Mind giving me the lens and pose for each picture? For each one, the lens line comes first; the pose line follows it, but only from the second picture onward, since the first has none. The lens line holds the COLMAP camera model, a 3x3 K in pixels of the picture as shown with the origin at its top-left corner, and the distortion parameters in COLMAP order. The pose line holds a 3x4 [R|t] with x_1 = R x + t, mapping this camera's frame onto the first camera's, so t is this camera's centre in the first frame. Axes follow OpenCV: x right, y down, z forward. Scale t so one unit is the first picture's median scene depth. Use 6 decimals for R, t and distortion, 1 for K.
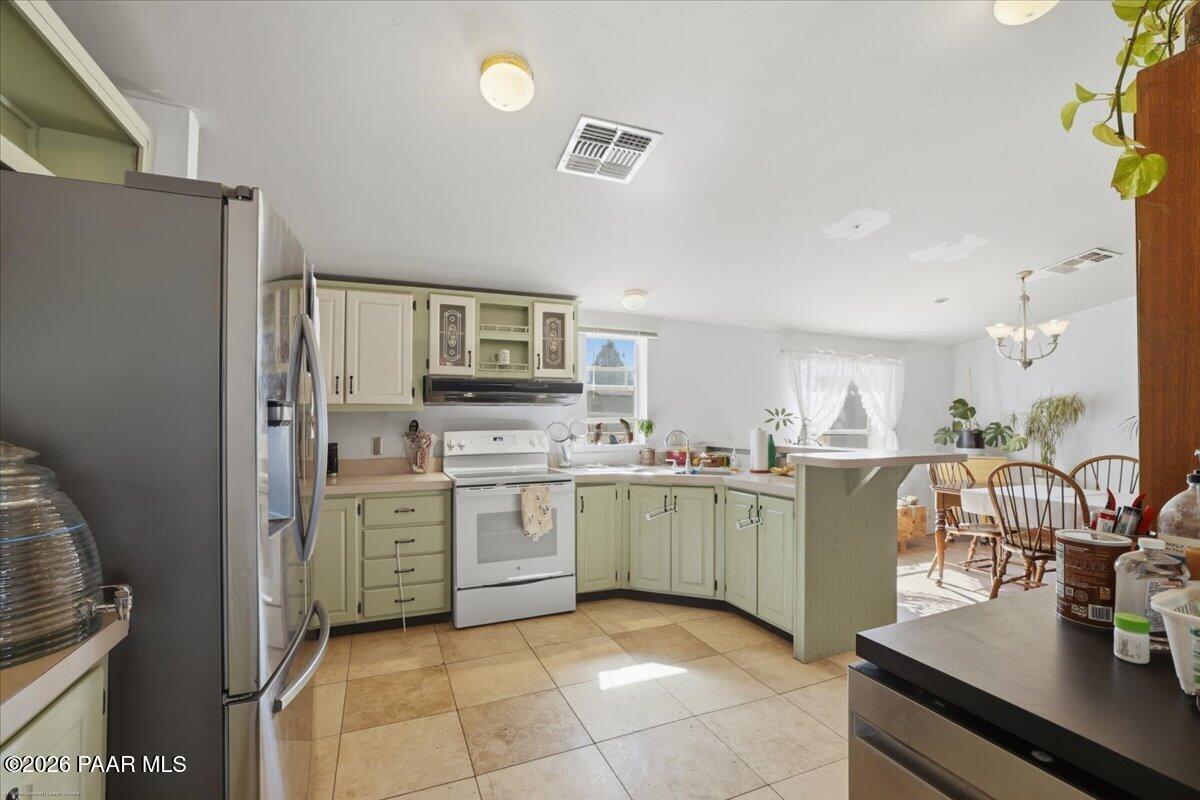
lens RADIAL K [[511.7, 0, 595.9], [0, 511.7, 416.2], [0, 0, 1]] dist [-0.027346, -0.000029]
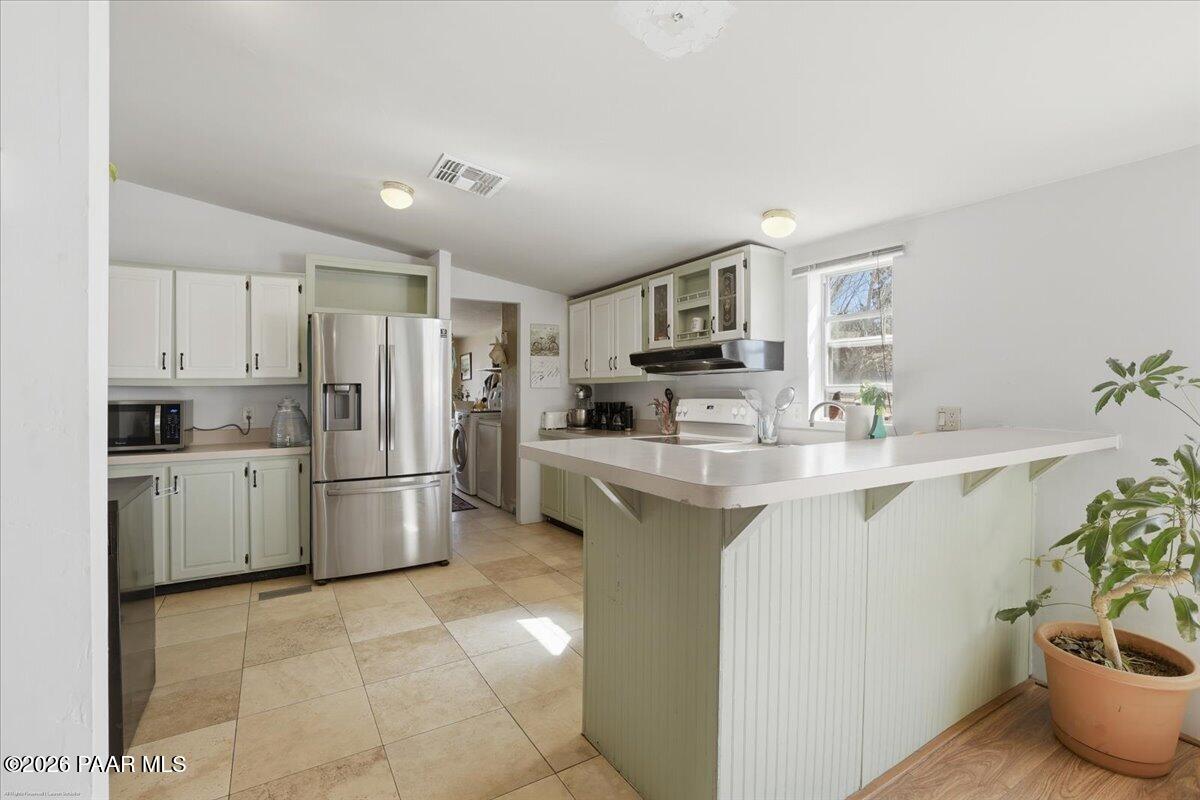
lens RADIAL K [[534.8, 0, 602.8], [0, 534.8, 383.7], [0, 0, 1]] dist [-0.028186, 0.000124]
pose [[0.172240, -0.012640, -0.984974, 0.840793], [0.010119, 0.999888, -0.011062, 0.008734], [0.985003, -0.008062, 0.172349, 0.664281]]
